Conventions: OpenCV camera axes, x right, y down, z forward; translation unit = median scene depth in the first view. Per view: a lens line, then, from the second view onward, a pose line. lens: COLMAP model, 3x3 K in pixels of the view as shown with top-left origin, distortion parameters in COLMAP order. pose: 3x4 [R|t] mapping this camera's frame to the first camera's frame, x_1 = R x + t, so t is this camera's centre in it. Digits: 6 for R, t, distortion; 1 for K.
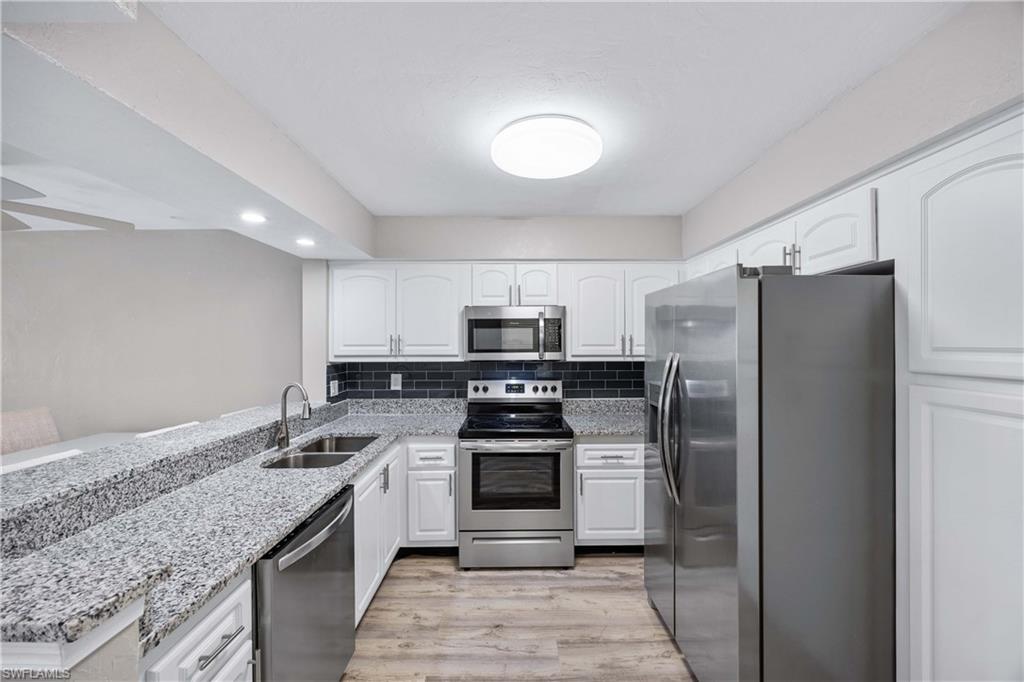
lens RADIAL K [[391.6, 0, 511.8], [0, 391.6, 342.6], [0, 0, 1]] dist [-0.001293, -0.000041]
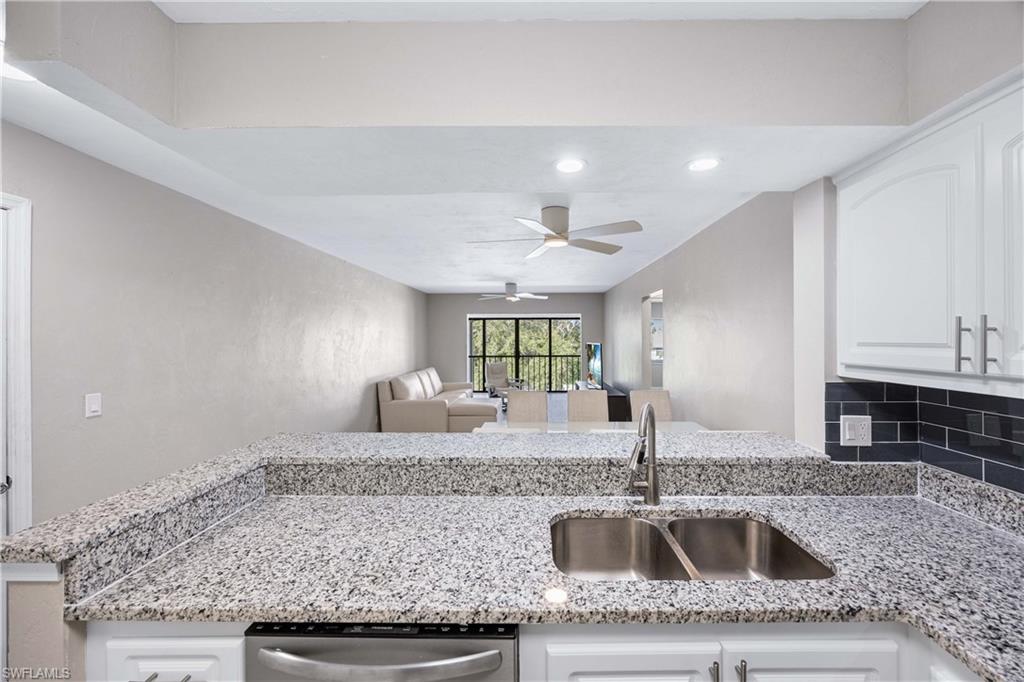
lens RADIAL K [[391.6, 0, 512.7], [0, 391.6, 333.0], [0, 0, 1]] dist [-0.001293, -0.000041]
pose [[-0.008954, -0.013680, -0.999866, 0.090516], [0.003513, 0.999900, -0.013711, -0.002533], [0.999954, -0.003635, -0.008905, 1.122771]]
